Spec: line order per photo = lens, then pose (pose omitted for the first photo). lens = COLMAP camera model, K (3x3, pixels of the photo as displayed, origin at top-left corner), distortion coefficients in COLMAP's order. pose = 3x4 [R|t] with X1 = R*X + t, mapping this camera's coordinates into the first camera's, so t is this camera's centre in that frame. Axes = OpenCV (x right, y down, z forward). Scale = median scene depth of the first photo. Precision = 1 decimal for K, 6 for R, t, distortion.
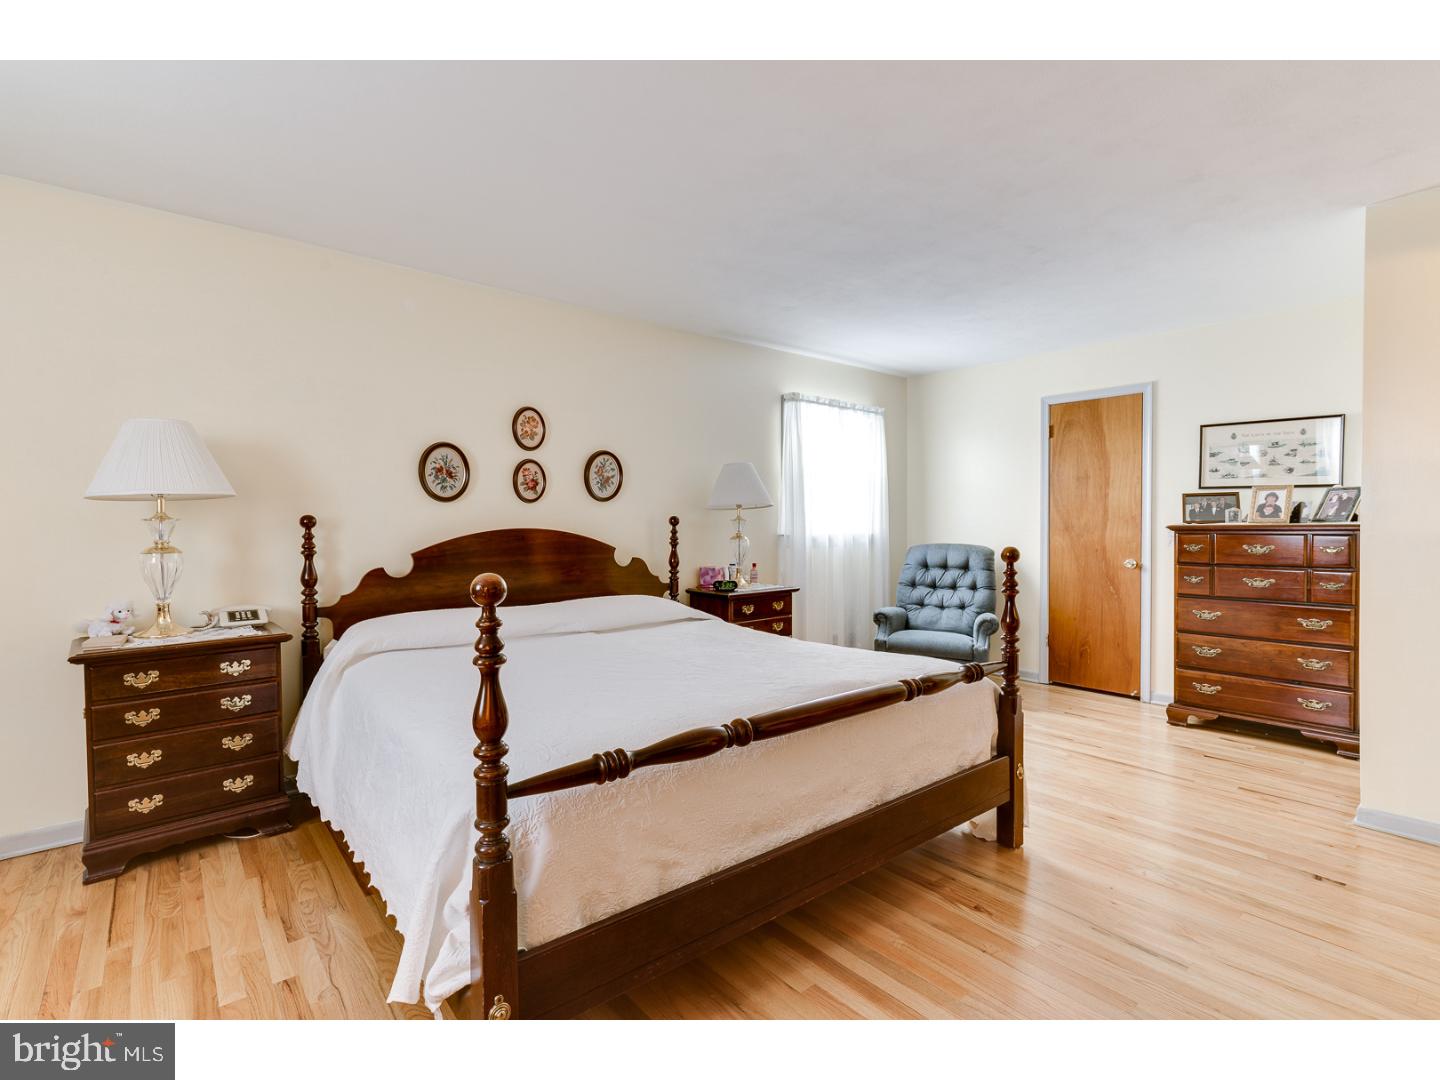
lens RADIAL K [[686.7, 0, 714.3], [0, 686.7, 524.9], [0, 0, 1]] dist [-0.005863, -0.000451]
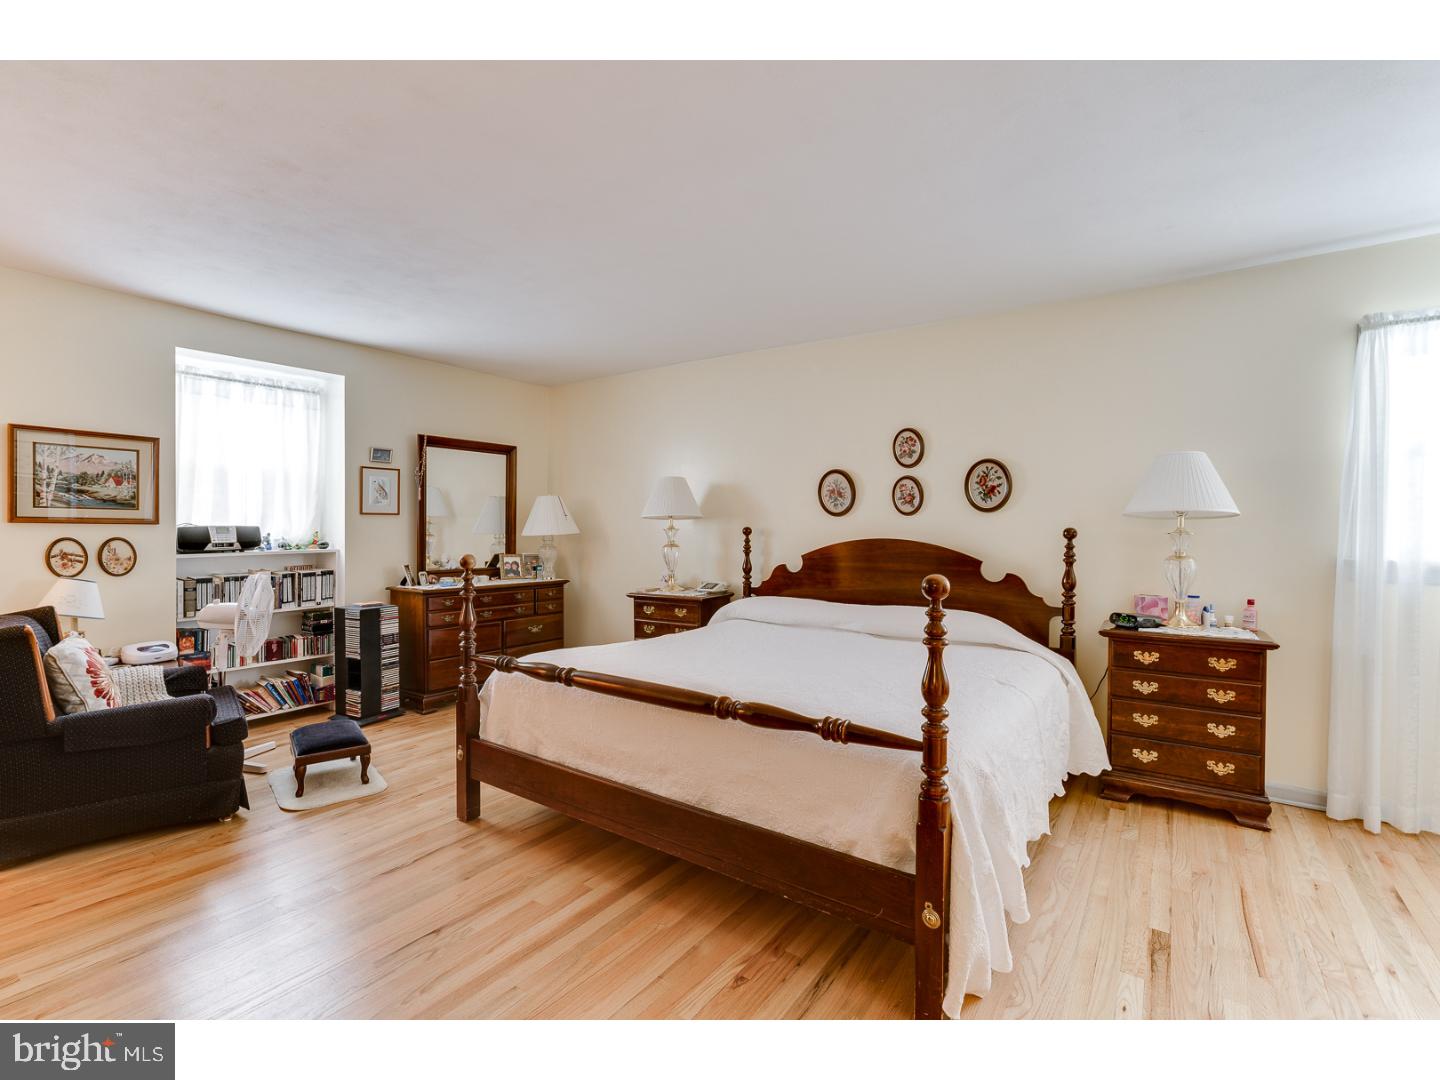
lens RADIAL K [[657.2, 0, 714.1], [0, 657.2, 545.5], [0, 0, 1]] dist [-0.009076, 0.000017]
pose [[0.267902, 0.025544, -0.963107, 0.664353], [-0.013203, 0.999652, 0.022841, -0.004304], [0.963356, 0.006596, 0.268146, 0.424541]]
